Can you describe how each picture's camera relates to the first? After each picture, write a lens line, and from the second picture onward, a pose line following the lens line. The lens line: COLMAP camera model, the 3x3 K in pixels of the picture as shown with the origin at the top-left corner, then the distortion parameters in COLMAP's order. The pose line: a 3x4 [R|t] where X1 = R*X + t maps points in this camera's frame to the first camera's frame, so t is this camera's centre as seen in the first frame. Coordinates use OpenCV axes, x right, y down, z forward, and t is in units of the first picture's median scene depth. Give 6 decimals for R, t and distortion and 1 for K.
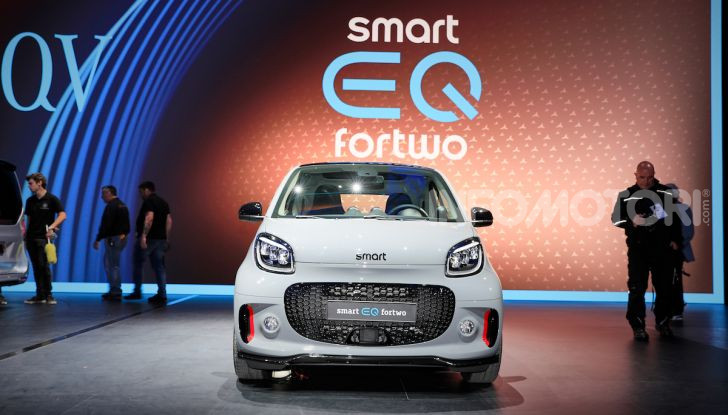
lens RADIAL K [[649.0, 0, 364.0], [0, 649.0, 207.5], [0, 0, 1]] dist [-0.005563, -0.001334]
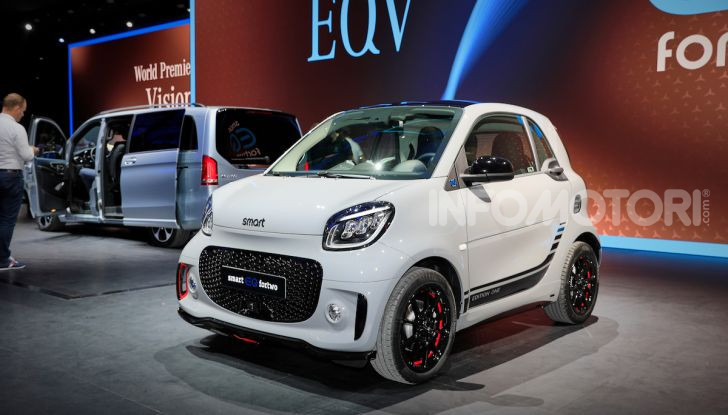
lens RADIAL K [[709.6, 0, 364.0], [0, 709.6, 207.5], [0, 0, 1]] dist [0.011608, 0.014759]
pose [[0.744501, 0.028208, -0.667026, 0.264255], [0.043852, 0.994883, 0.091018, -0.009227], [0.666180, -0.097013, 0.739454, 0.127038]]
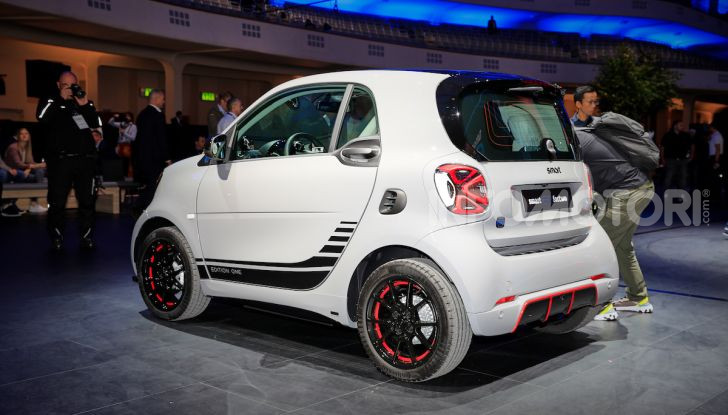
lens RADIAL K [[793.0, 0, 364.0], [0, 793.0, 207.5], [0, 0, 1]] dist [-0.006571, -0.001492]
pose [[-0.666326, 0.026899, -0.745175, 0.327143], [0.016206, 0.999635, 0.021593, 0.029684], [0.745484, 0.002311, -0.666519, 0.753098]]
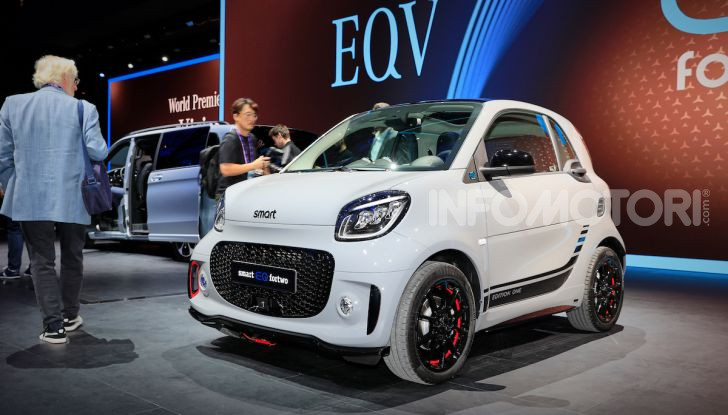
lens RADIAL K [[681.6, 0, 364.0], [0, 681.6, 207.5], [0, 0, 1]] dist [0.005030, 0.018792]
pose [[0.720891, 0.000799, -0.693048, 0.250700], [0.040486, 0.998243, 0.043263, 0.011090], [0.691865, -0.059246, 0.719592, 0.146766]]
